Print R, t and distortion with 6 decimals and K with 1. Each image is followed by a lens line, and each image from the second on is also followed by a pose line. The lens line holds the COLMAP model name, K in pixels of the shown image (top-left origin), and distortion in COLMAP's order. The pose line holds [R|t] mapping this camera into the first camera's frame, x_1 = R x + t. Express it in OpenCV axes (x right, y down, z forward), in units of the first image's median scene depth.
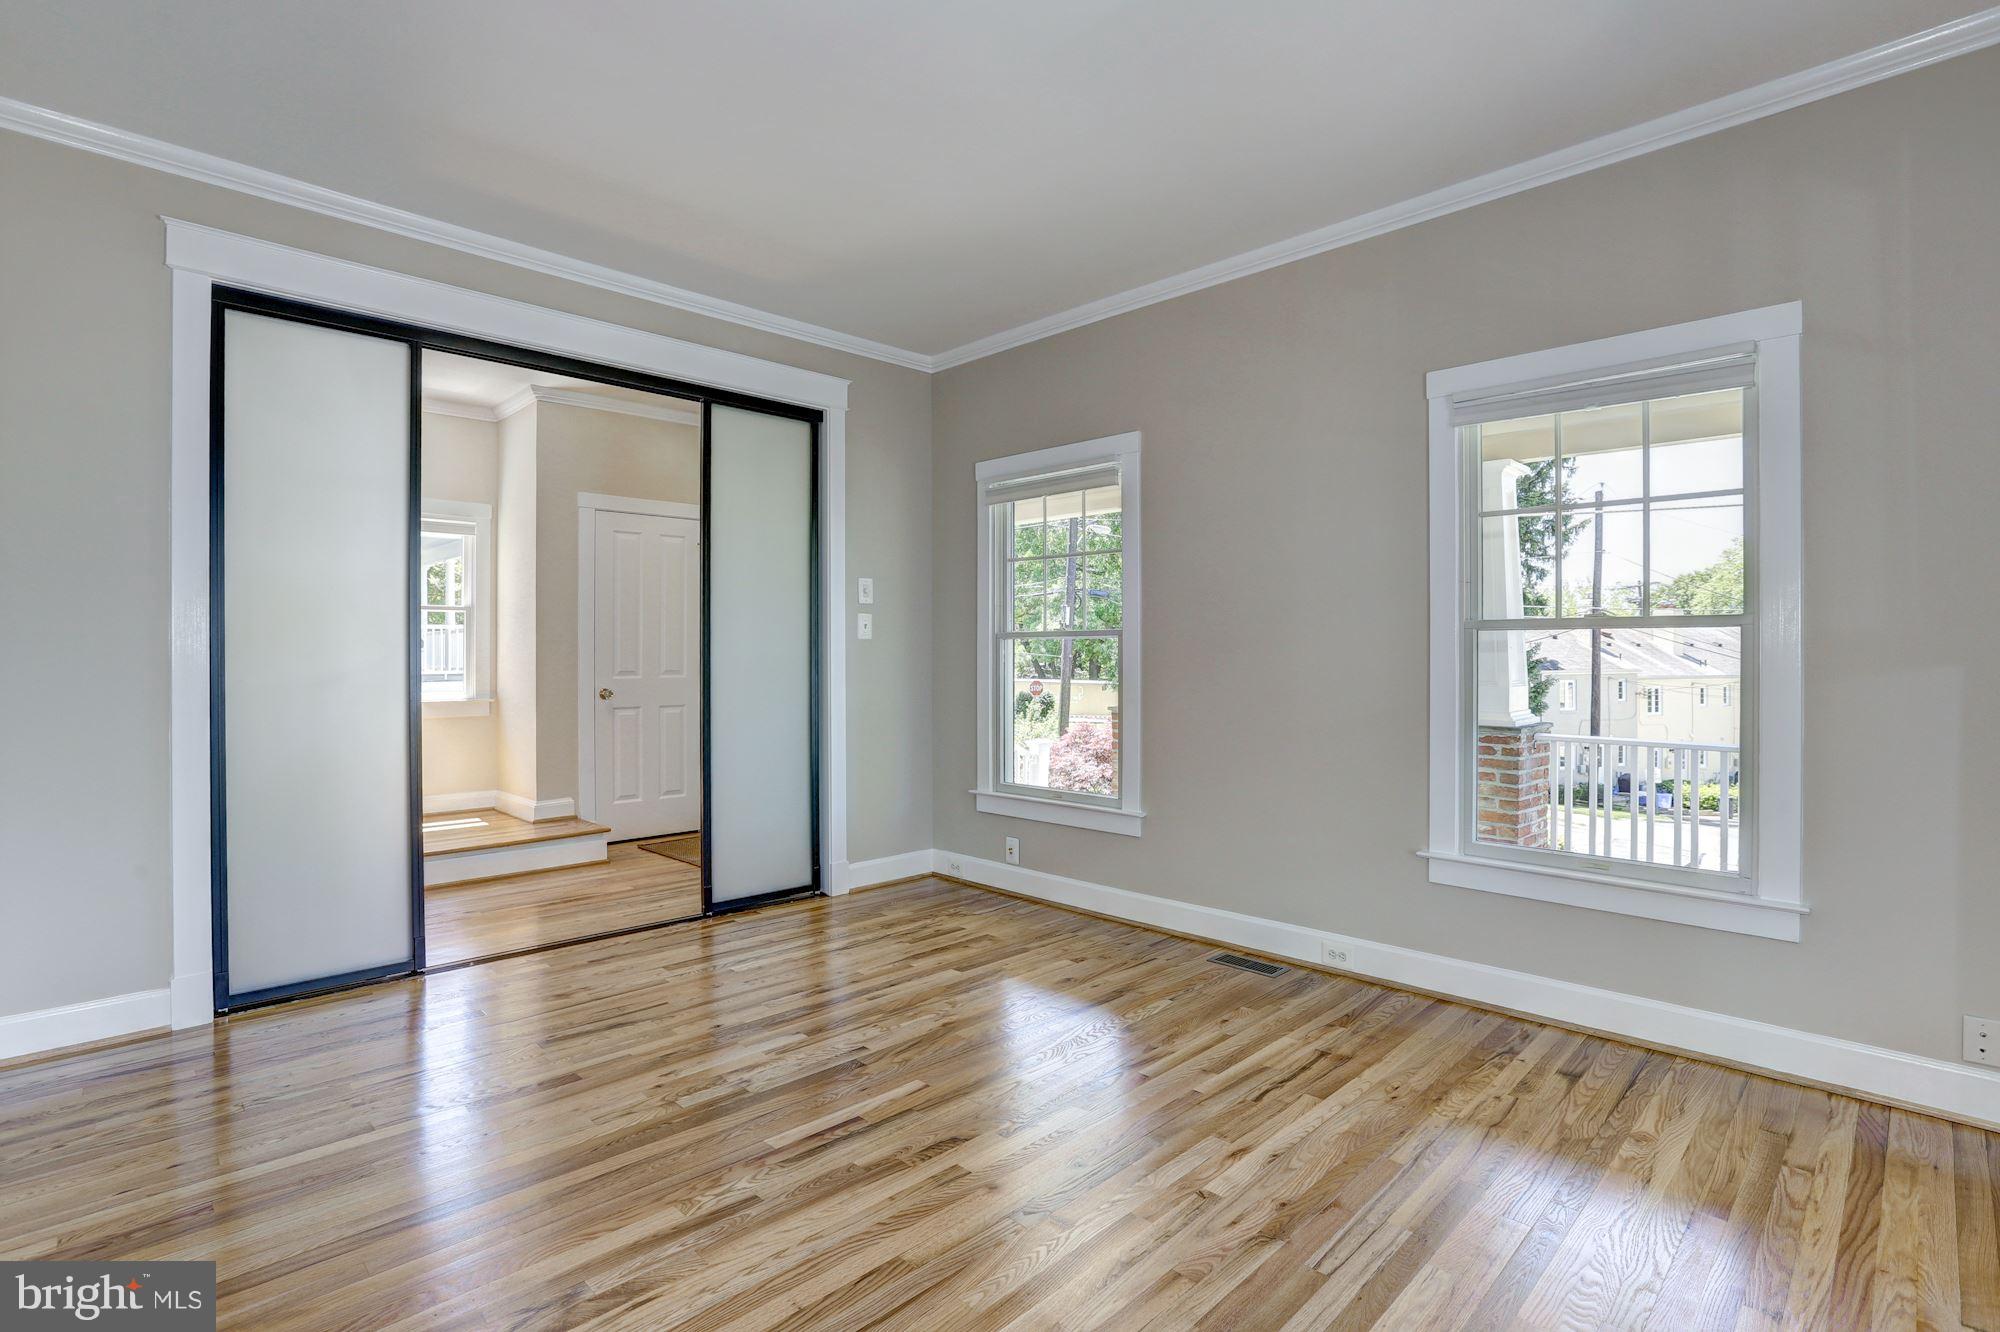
lens RADIAL K [[949.8, 0, 1007.5], [0, 949.8, 651.2], [0, 0, 1]] dist [-0.030179, 0.001617]
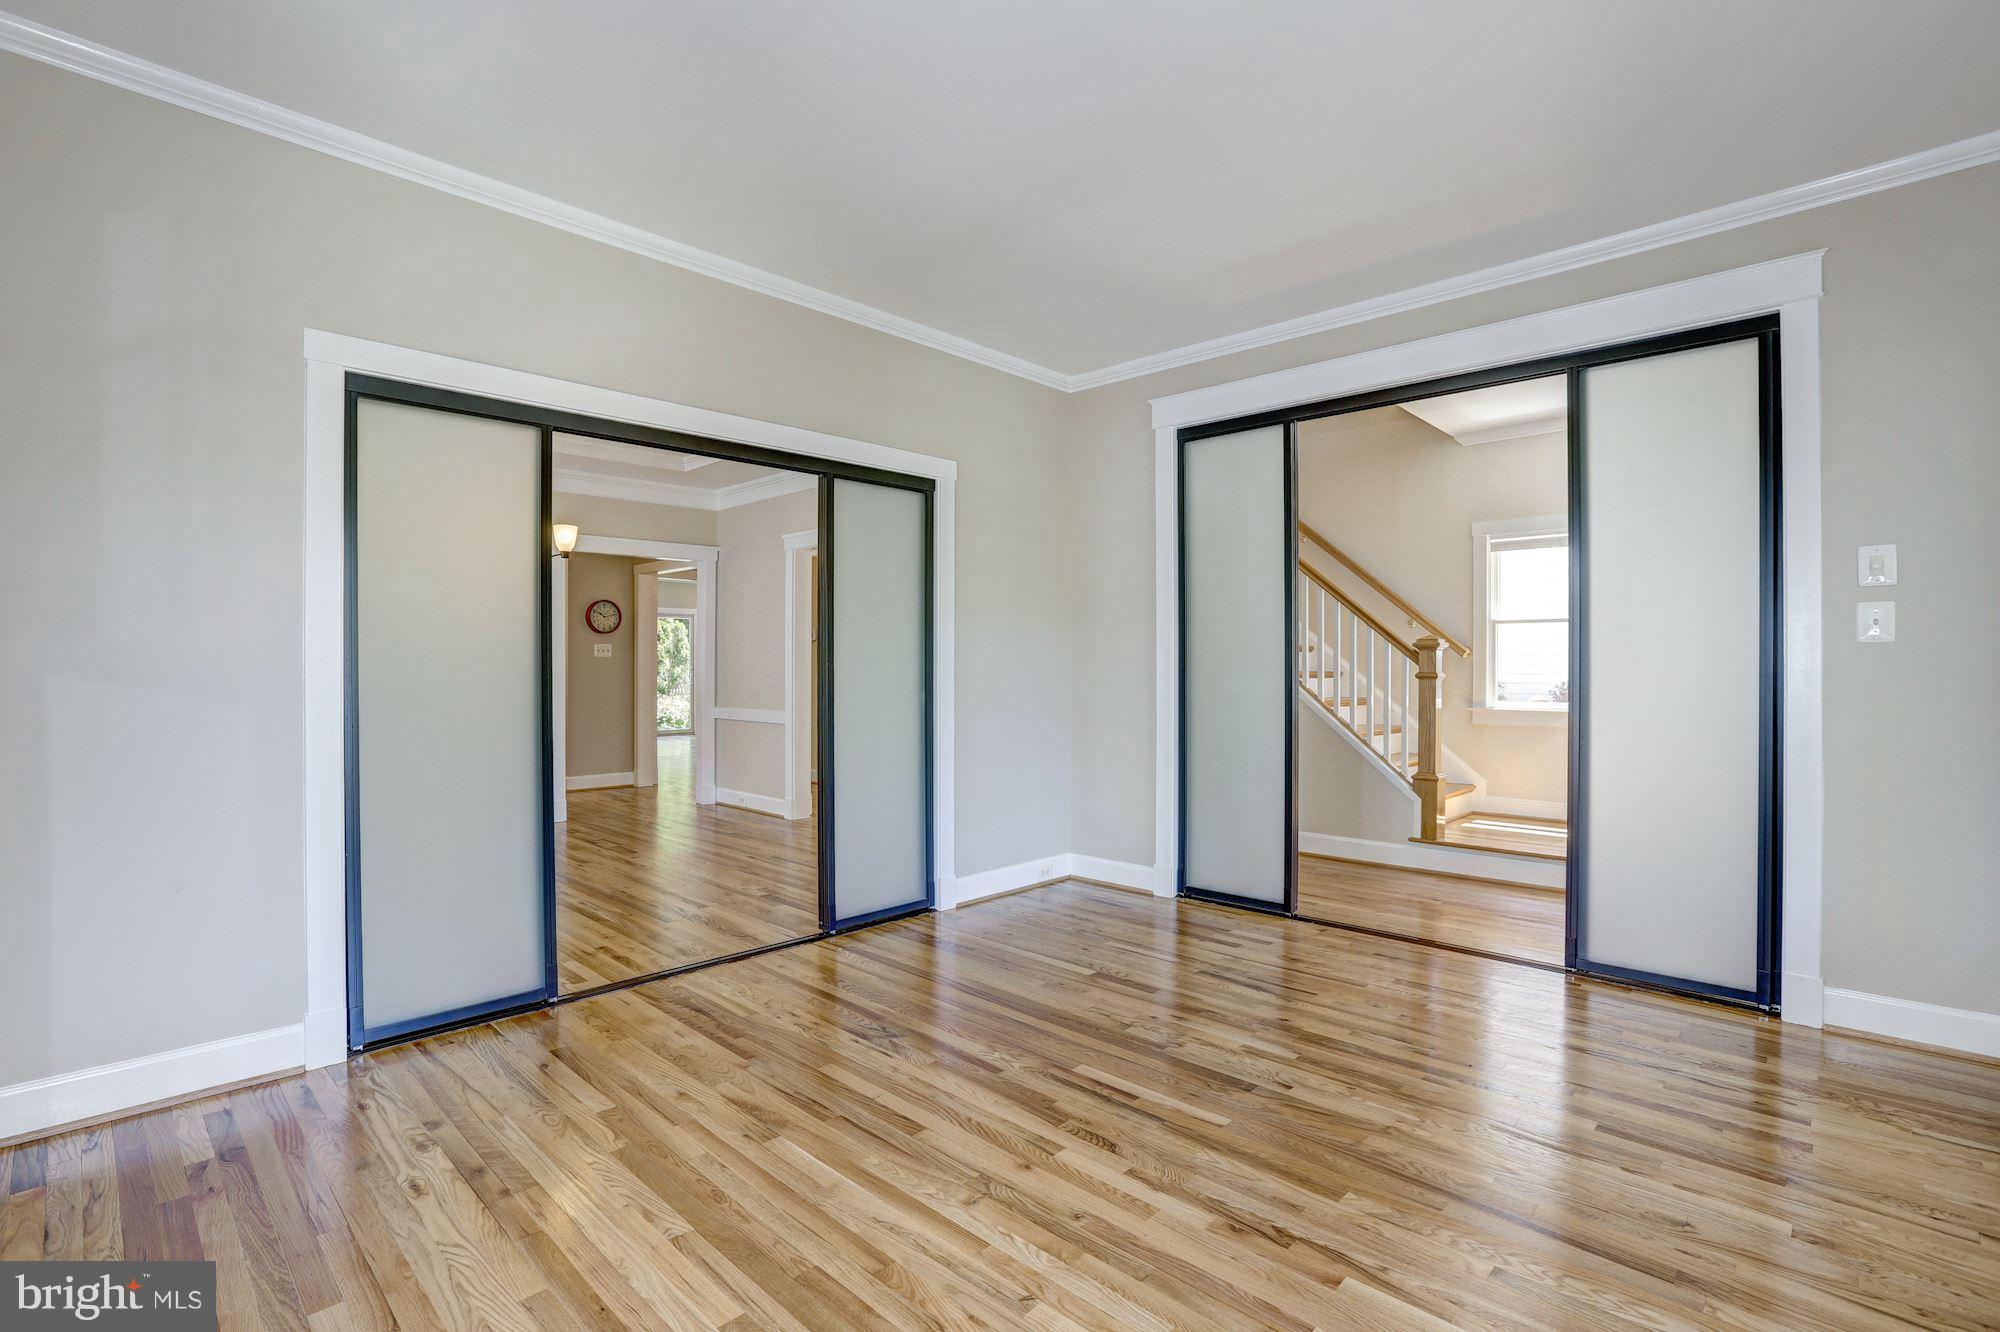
lens RADIAL K [[949.8, 0, 1008.0], [0, 949.8, 667.1], [0, 0, 1]] dist [-0.030179, 0.001617]
pose [[0.022316, 0.002992, -0.999746, 0.738797], [0.002575, 0.999992, 0.003050, 0.000645], [0.999748, -0.002642, 0.022308, 0.672449]]
